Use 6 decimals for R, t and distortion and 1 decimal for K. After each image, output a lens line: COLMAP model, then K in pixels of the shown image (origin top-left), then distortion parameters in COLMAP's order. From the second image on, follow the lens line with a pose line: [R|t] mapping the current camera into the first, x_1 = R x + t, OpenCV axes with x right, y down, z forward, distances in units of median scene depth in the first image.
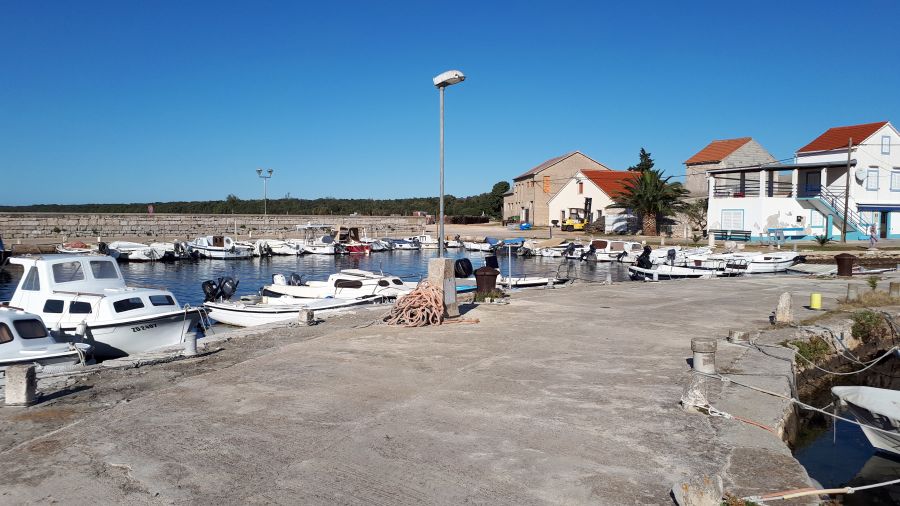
lens RADIAL K [[728.5, 0, 443.8], [0, 728.5, 251.8], [0, 0, 1]] dist [0.043439, -0.054453]
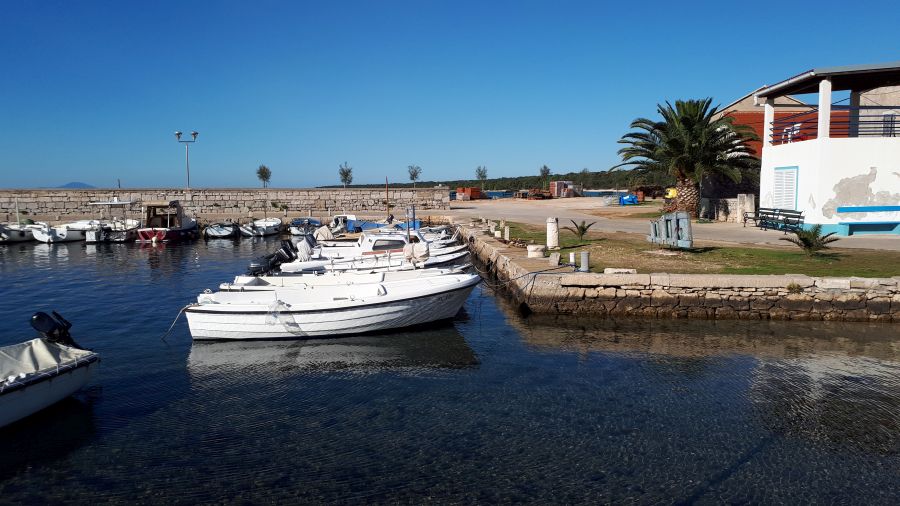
lens RADIAL K [[728.5, 0, 452.3], [0, 728.5, 250.8], [0, 0, 1]] dist [0.043439, -0.054453]
pose [[0.879745, 0.028767, -0.474575, 0.415777], [-0.011250, 0.999148, 0.039711, -0.018091], [0.475313, -0.029597, 0.879319, 0.441283]]
